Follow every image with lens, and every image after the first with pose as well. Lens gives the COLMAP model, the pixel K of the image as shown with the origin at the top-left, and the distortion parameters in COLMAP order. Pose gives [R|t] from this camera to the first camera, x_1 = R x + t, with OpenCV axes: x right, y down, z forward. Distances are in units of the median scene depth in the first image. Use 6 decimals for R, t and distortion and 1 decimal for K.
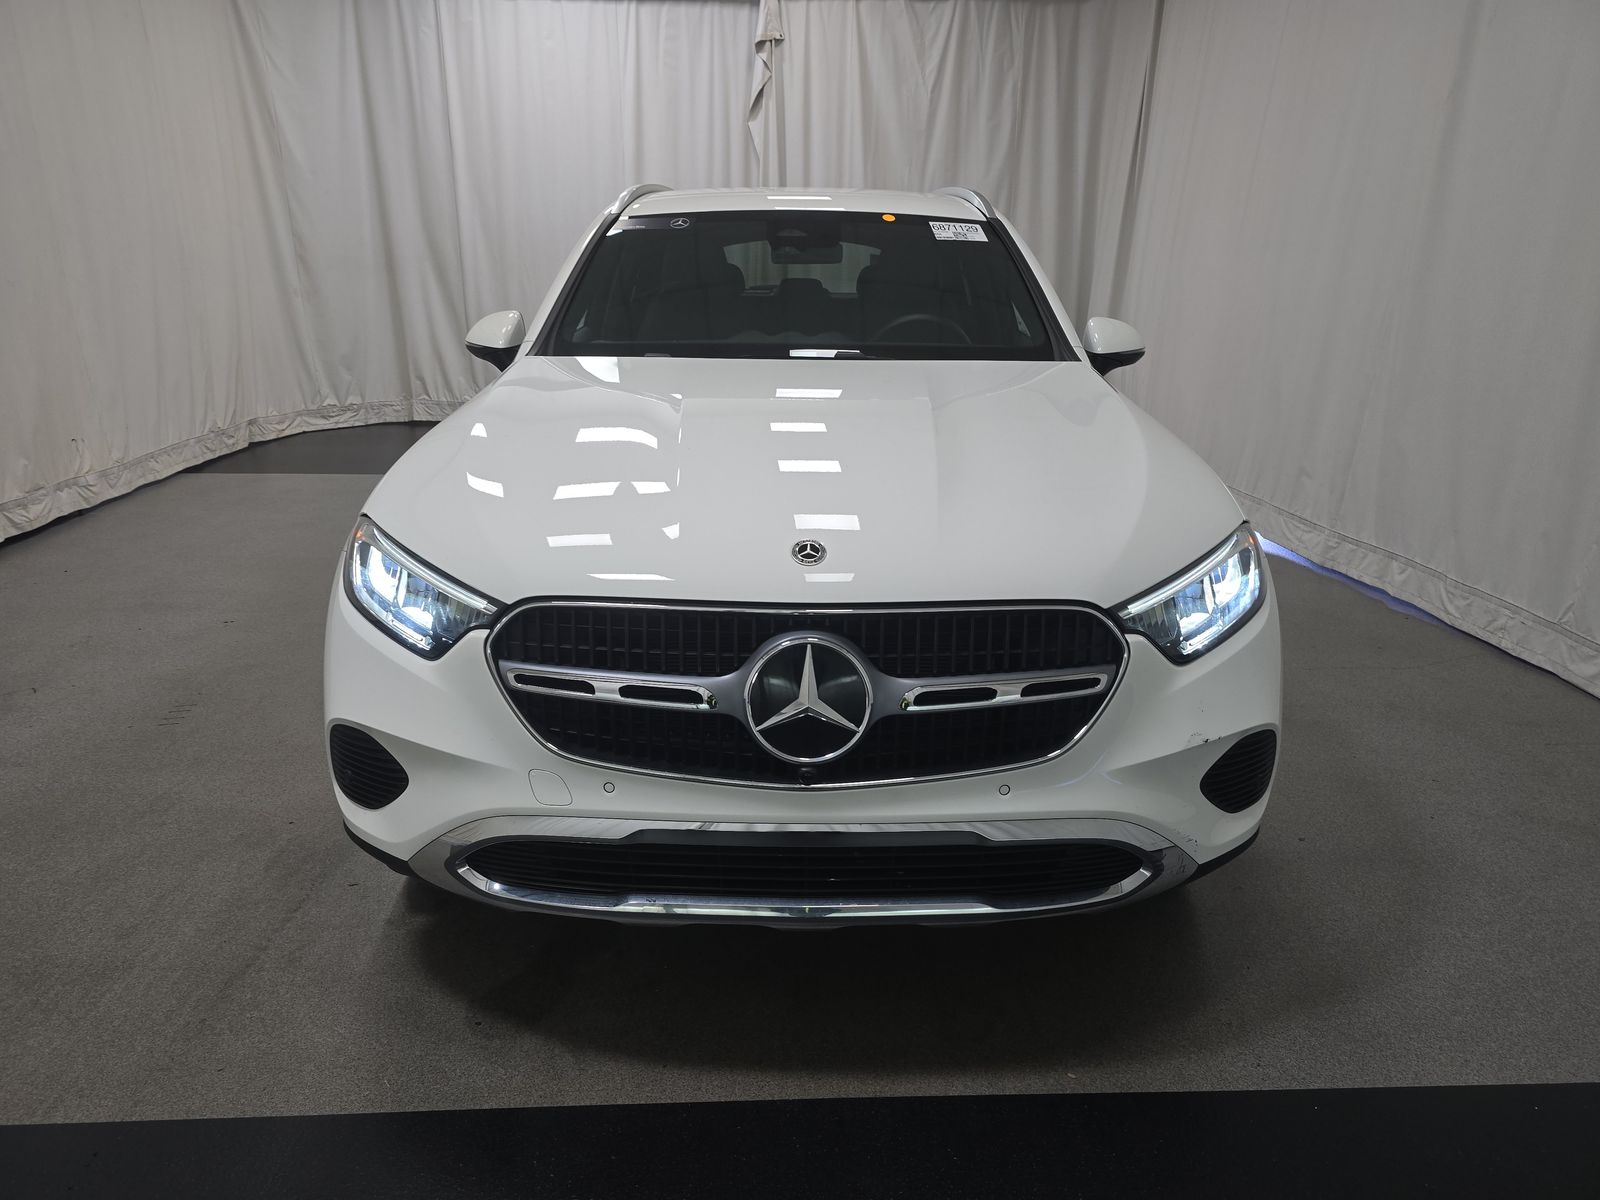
lens RADIAL K [[1097.3, 0, 800.0], [0, 1097.3, 600.0], [0, 0, 1]] dist [0.026974, -0.006045]
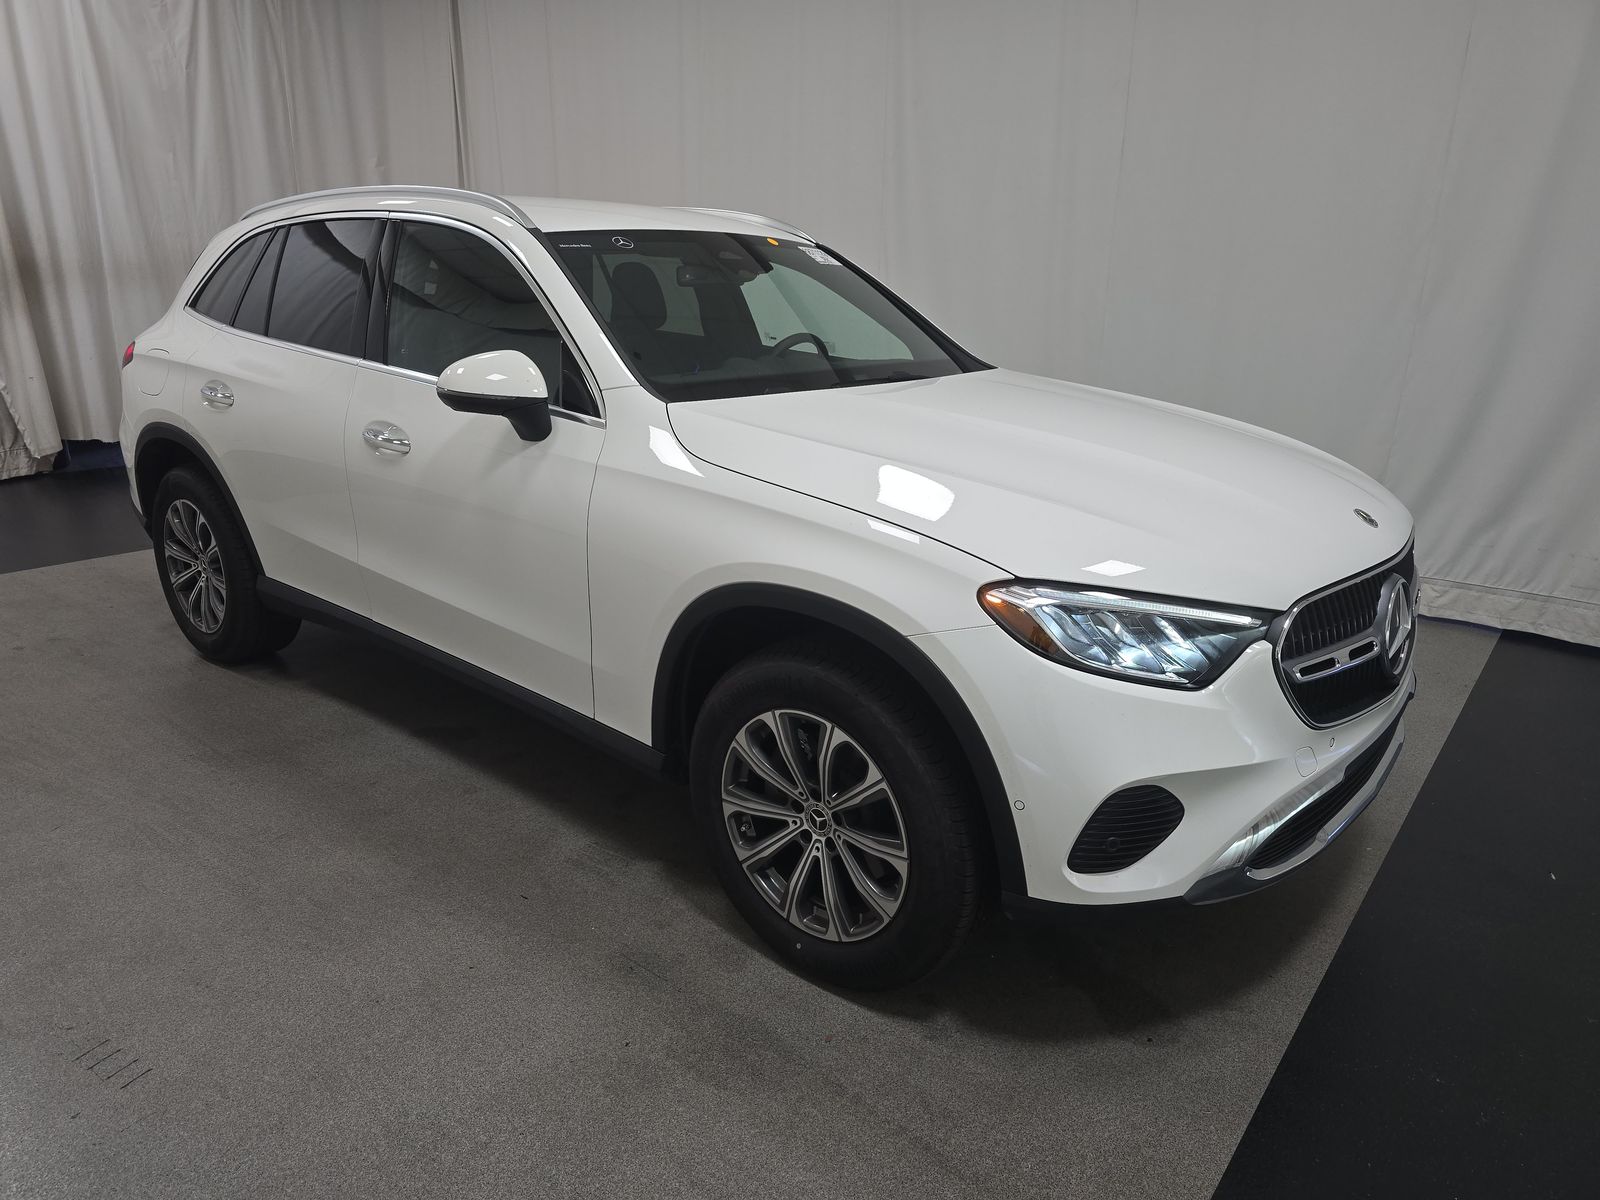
lens RADIAL K [[1097.3, 0, 800.0], [0, 1097.3, 600.0], [0, 0, 1]] dist [0.026974, -0.006045]
pose [[0.626054, -0.206747, 0.751872, -1.187287], [0.208364, 0.973505, 0.094195, -0.179839], [-0.751426, 0.097692, 0.652545, 0.535913]]
